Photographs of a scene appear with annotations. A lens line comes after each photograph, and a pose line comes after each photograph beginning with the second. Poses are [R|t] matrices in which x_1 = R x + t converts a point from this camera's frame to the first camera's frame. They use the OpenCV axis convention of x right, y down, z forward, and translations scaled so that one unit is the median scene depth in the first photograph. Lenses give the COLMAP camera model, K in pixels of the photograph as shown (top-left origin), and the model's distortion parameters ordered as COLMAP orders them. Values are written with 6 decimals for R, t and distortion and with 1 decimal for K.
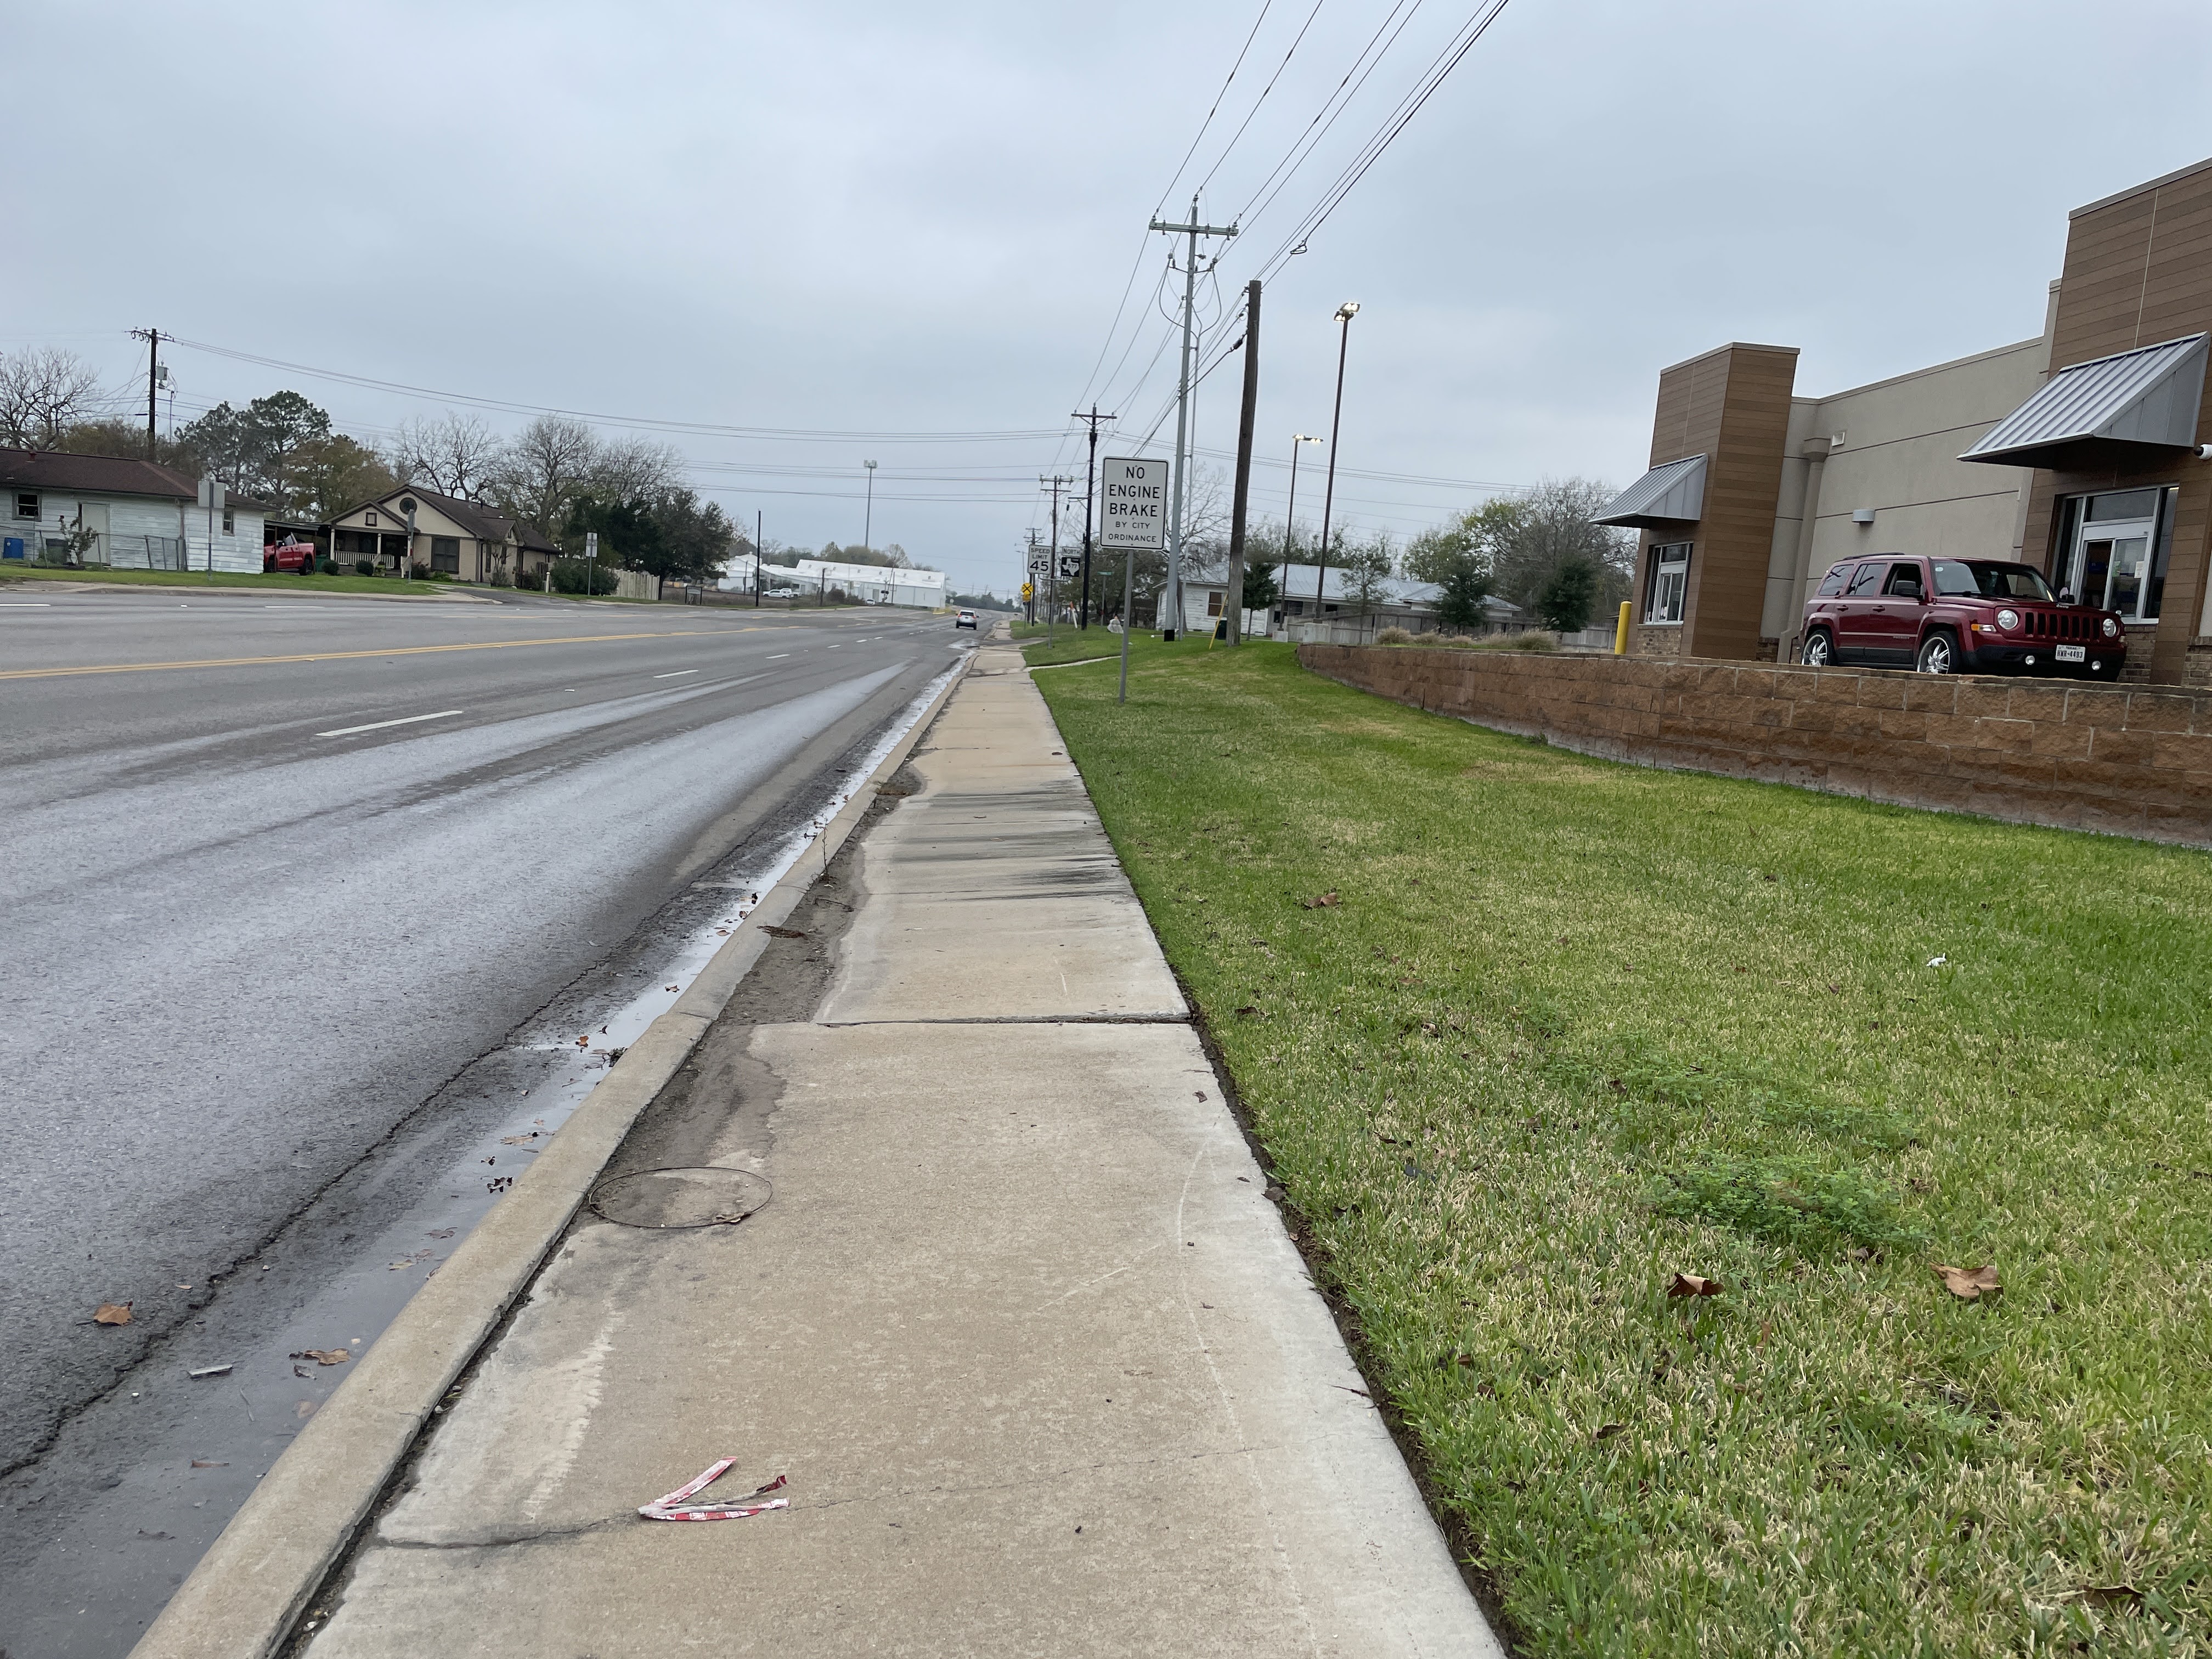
lens RADIAL K [[1672.5, 0, 1125.9], [0, 1672.5, 829.8], [0, 0, 1]] dist [0.086422, -0.107310]
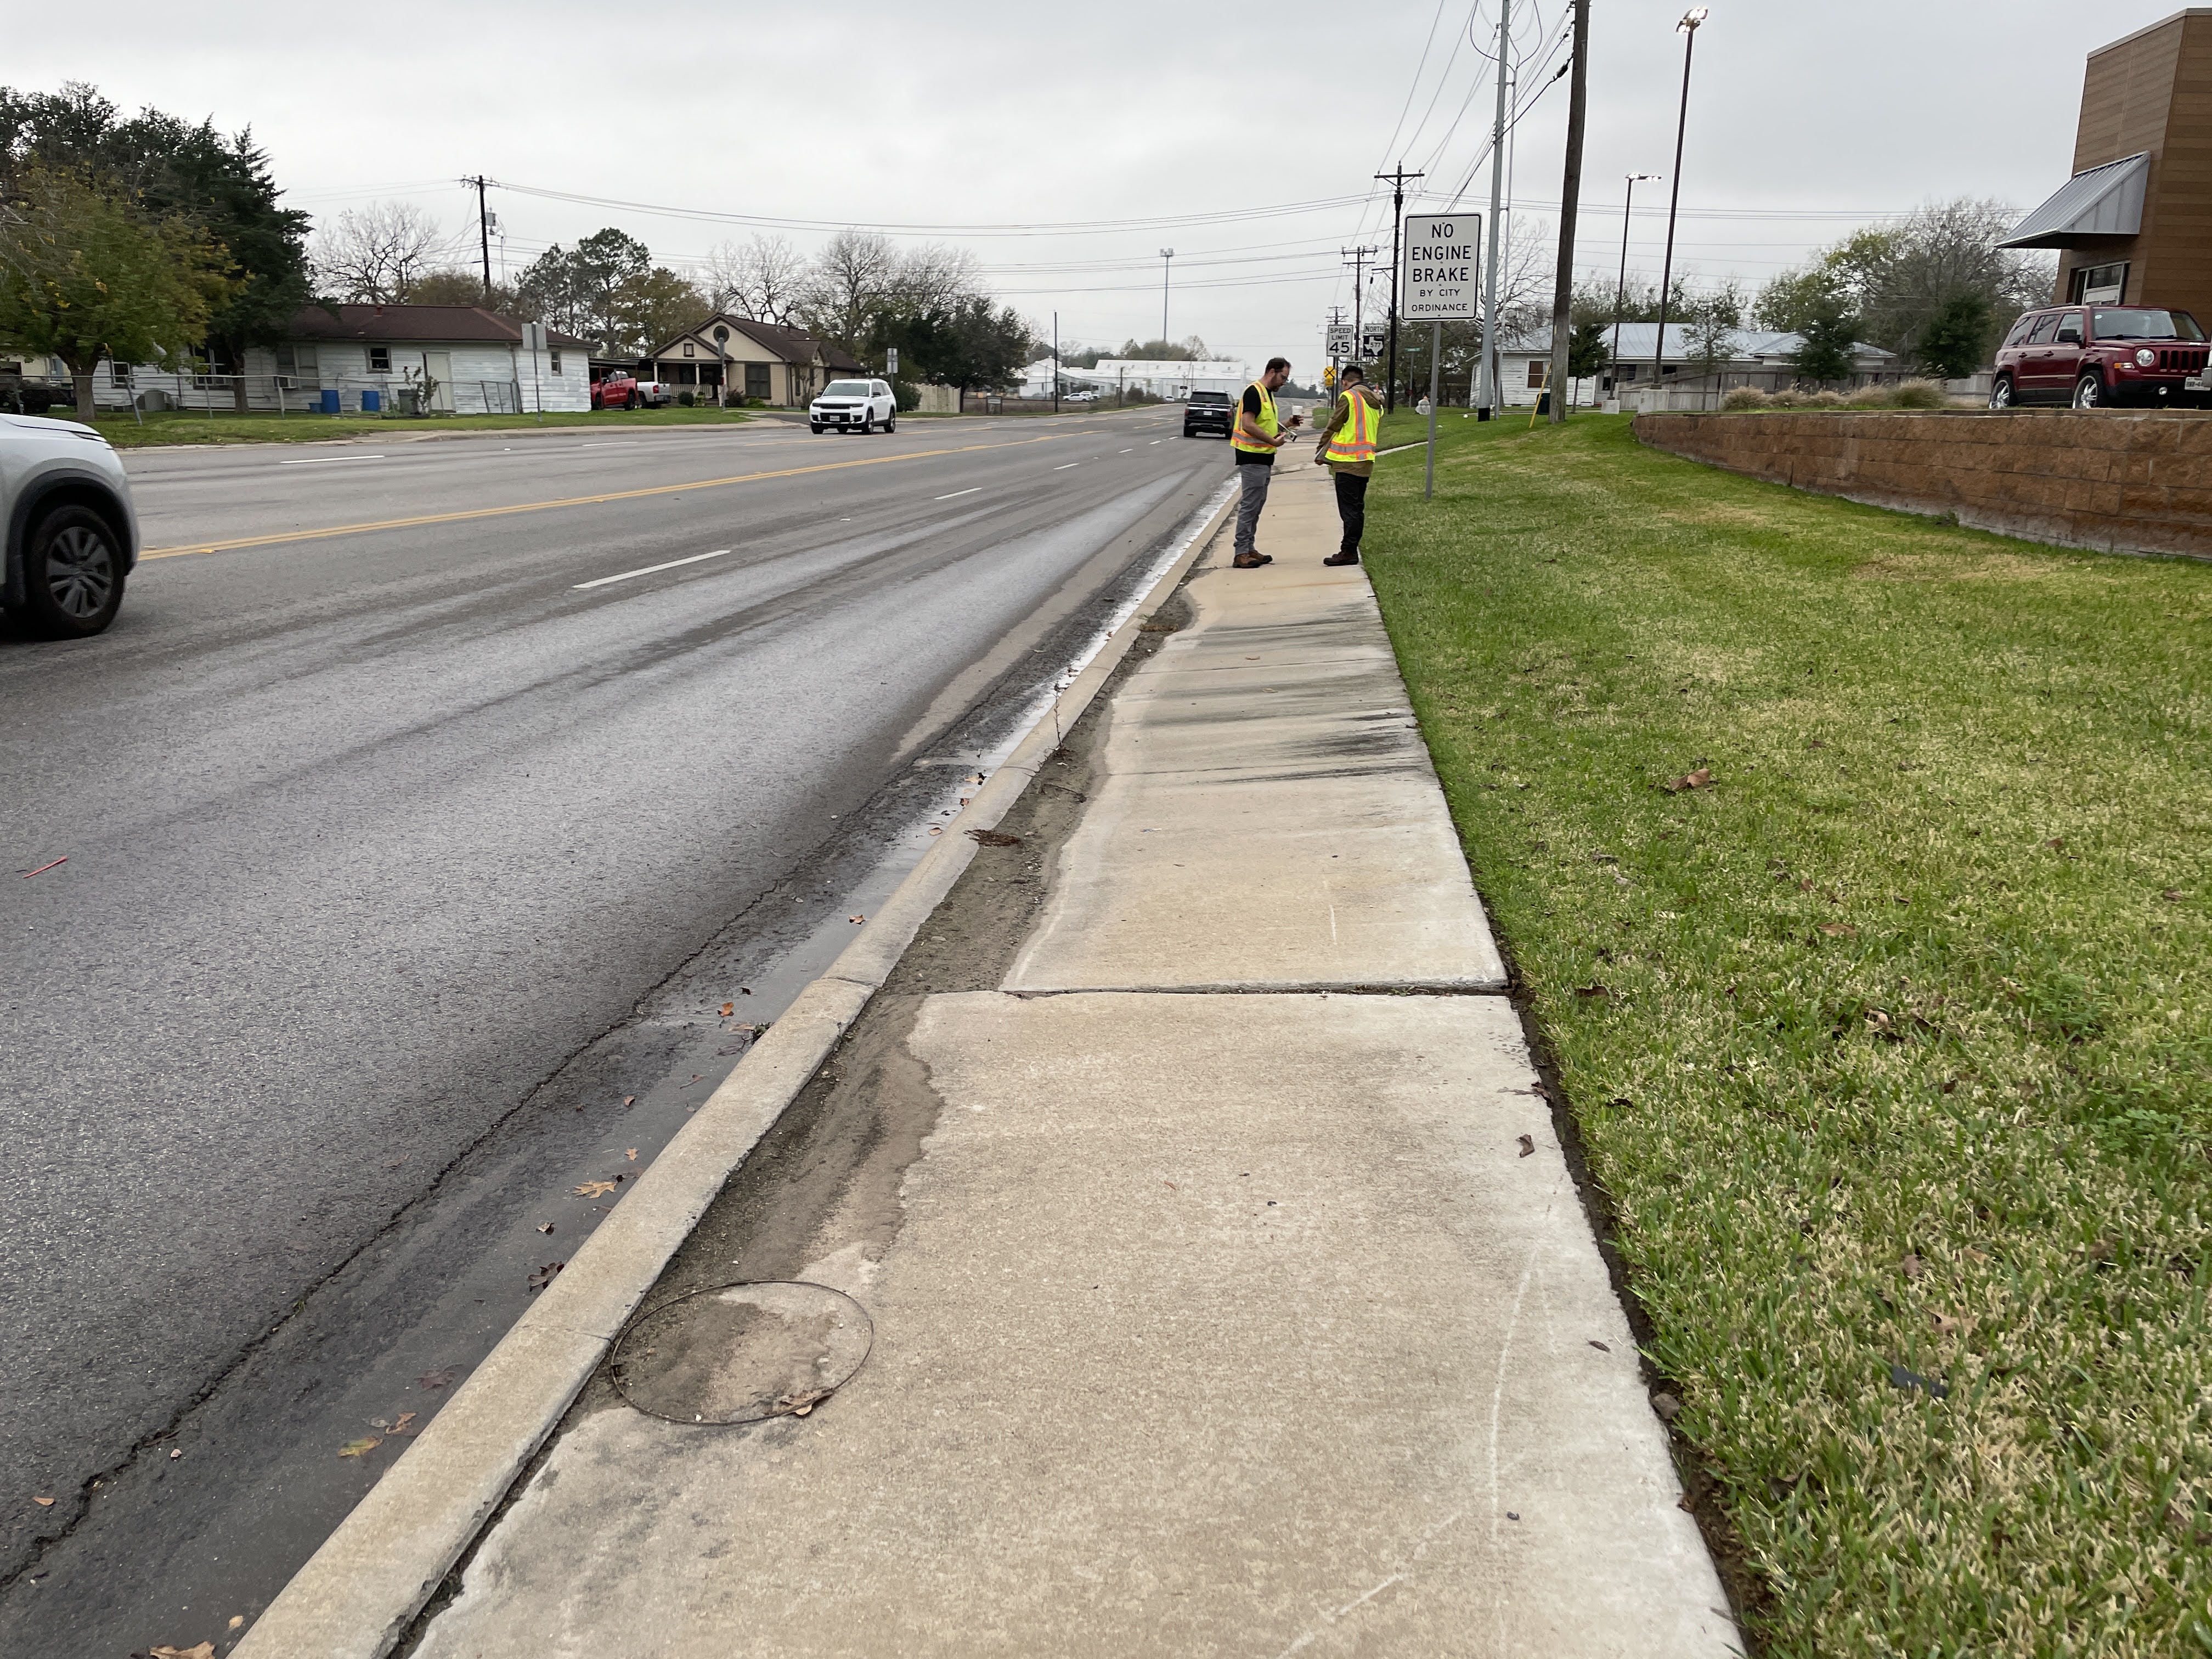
lens RADIAL K [[1672.5, 0, 1087.1], [0, 1672.5, 827.4], [0, 0, 1]] dist [0.086422, -0.107310]
pose [[0.978294, -0.013339, -0.206793, 0.005849], [0.037606, 0.992784, 0.113866, -0.022150], [0.203782, -0.119171, 0.971736, 0.132463]]
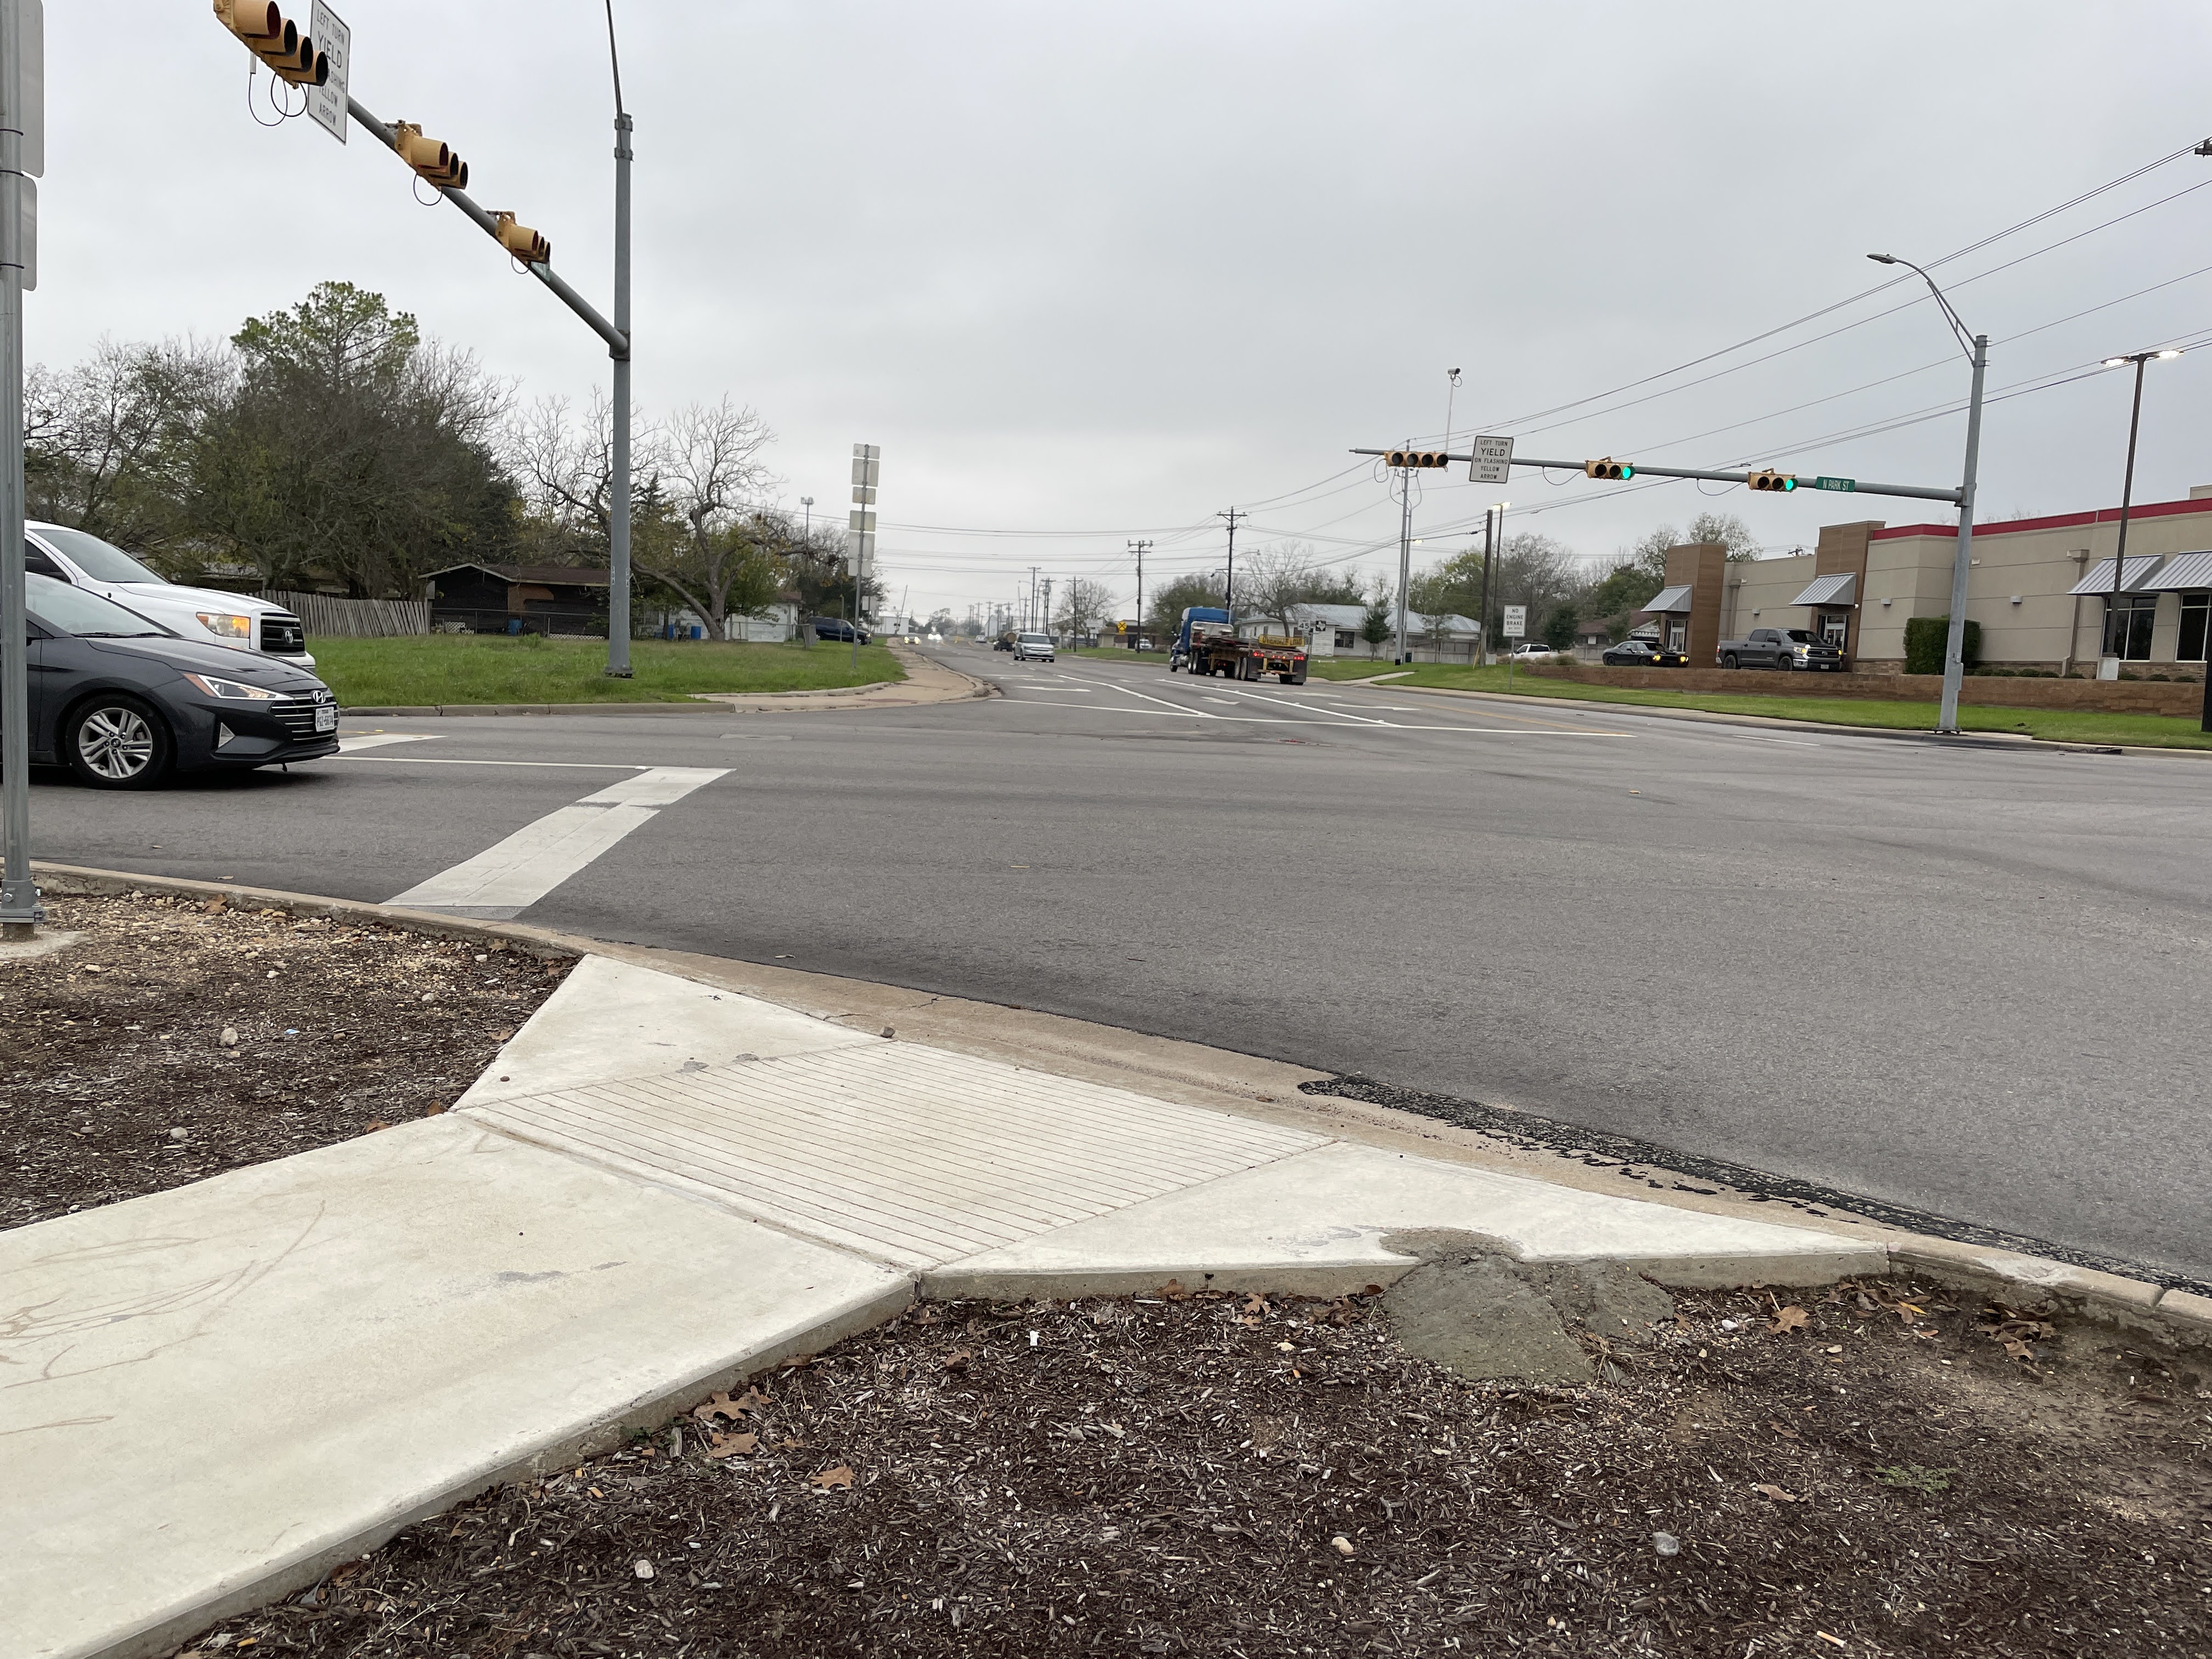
lens RADIAL K [[1672.5, 0, 1115.2], [0, 1672.5, 811.1], [0, 0, 1]] dist [0.086422, -0.107310]
pose [[0.997575, -0.033836, 0.060828, -1.759167], [0.035139, 0.999172, -0.020484, 0.345439], [-0.060085, 0.022572, 0.997938, -3.753519]]
